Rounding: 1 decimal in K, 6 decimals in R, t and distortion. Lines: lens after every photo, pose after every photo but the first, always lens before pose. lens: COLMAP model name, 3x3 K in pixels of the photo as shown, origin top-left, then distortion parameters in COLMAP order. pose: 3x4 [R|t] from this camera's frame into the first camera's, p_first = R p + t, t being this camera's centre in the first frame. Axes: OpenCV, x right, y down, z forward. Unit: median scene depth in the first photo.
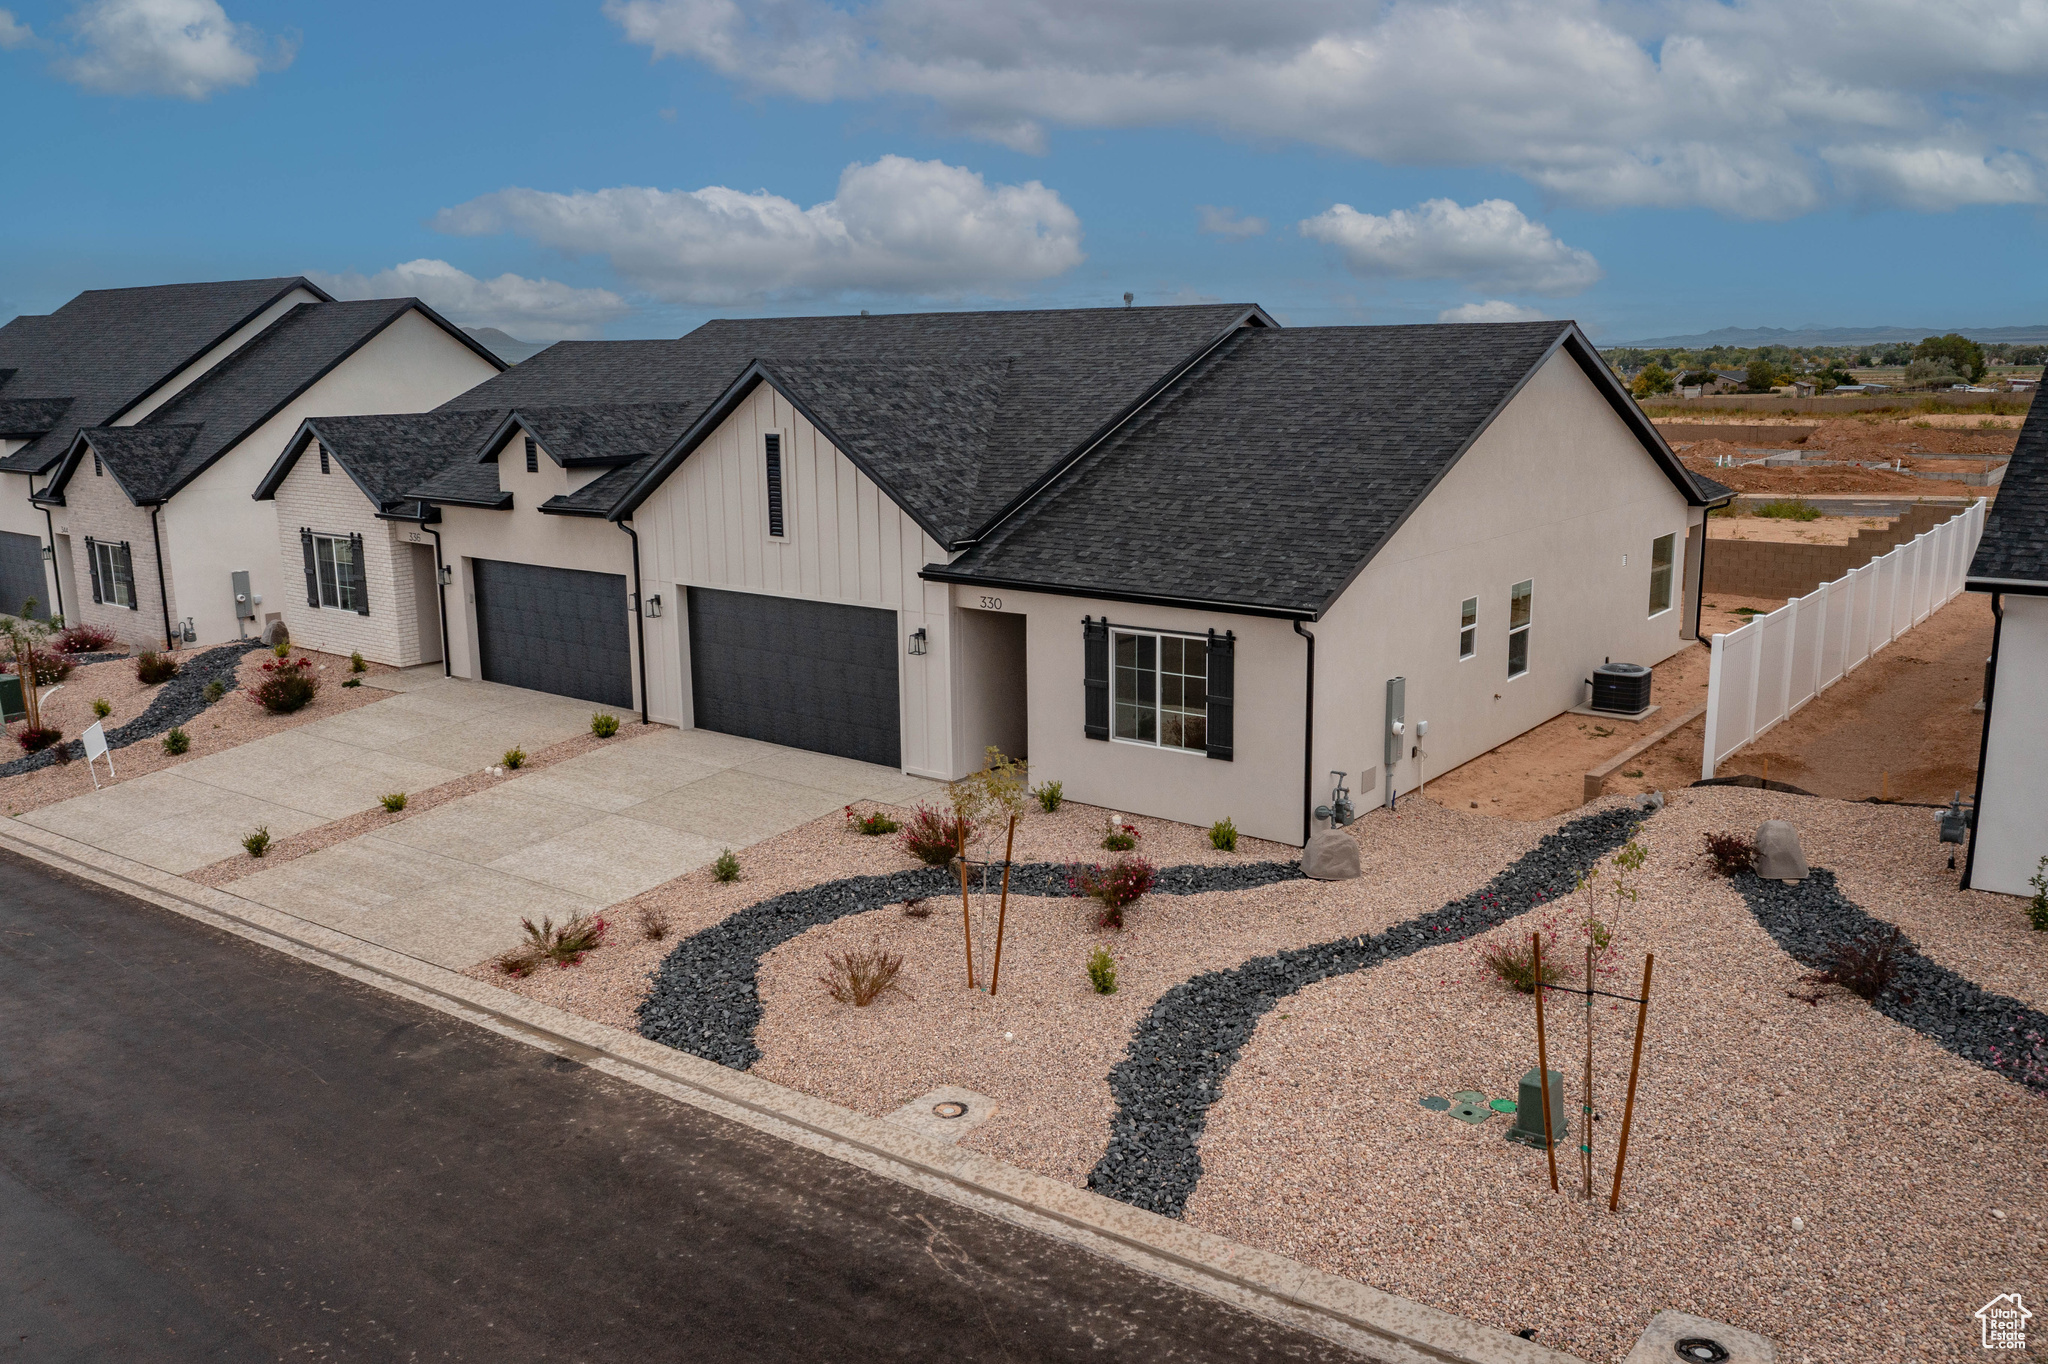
lens RADIAL K [[1583.6, 0, 1024.0], [0, 1583.6, 682.0], [0, 0, 1]] dist [0.000518, -0.001695]
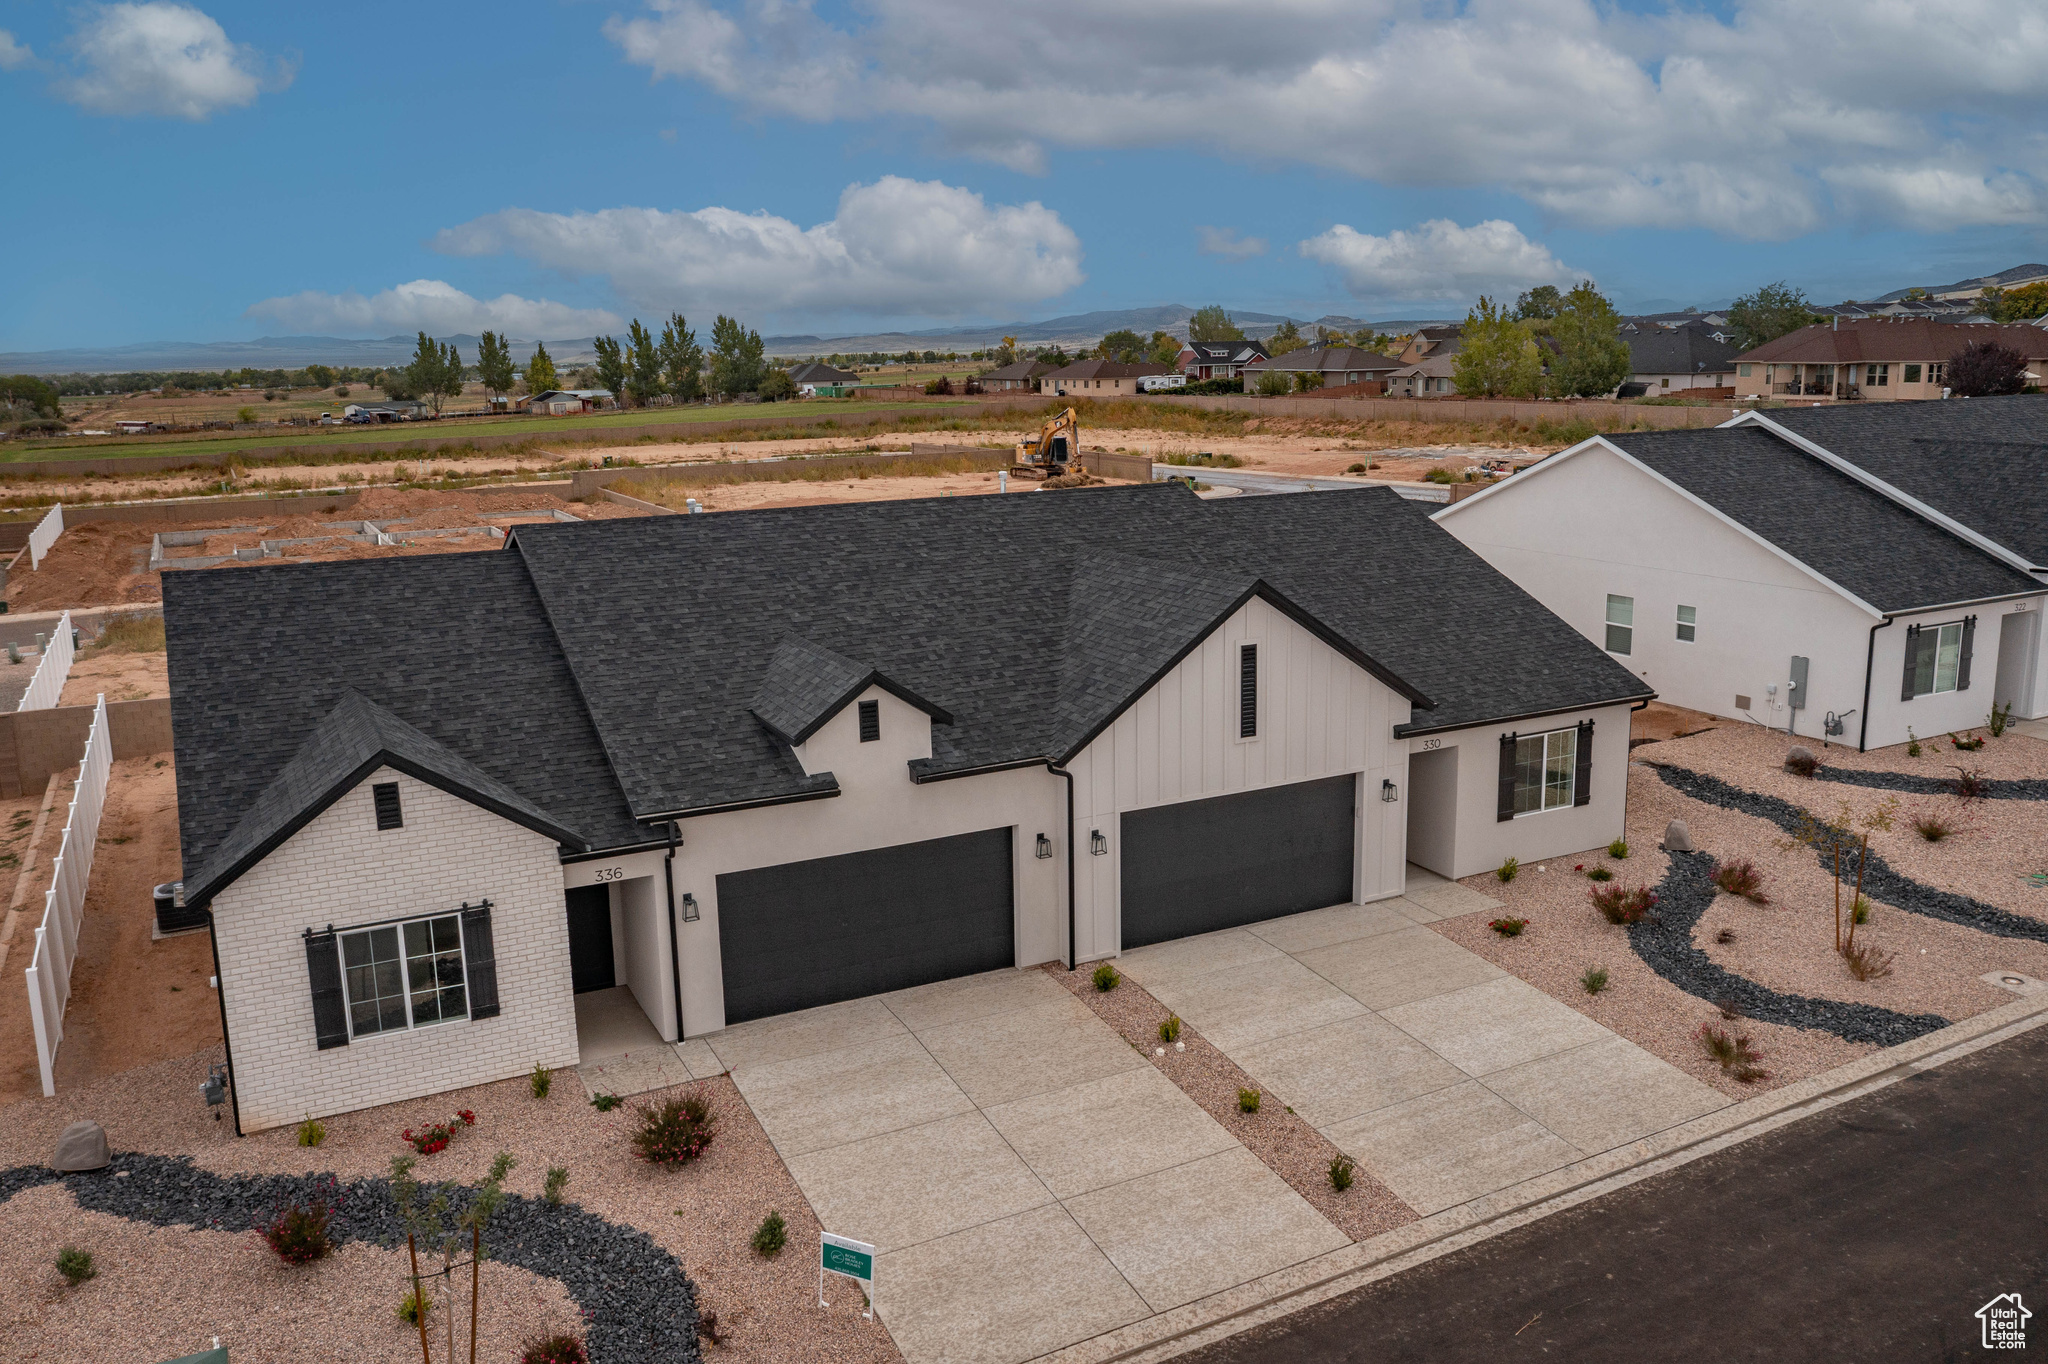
lens RADIAL K [[1583.6, 0, 1024.0], [0, 1583.6, 682.0], [0, 0, 1]] dist [0.000518, -0.001695]
pose [[0.427998, -0.182271, 0.885209, -1.319525], [0.199741, 0.974309, 0.104042, -0.305983], [-0.881431, 0.132283, 0.453409, 0.713571]]
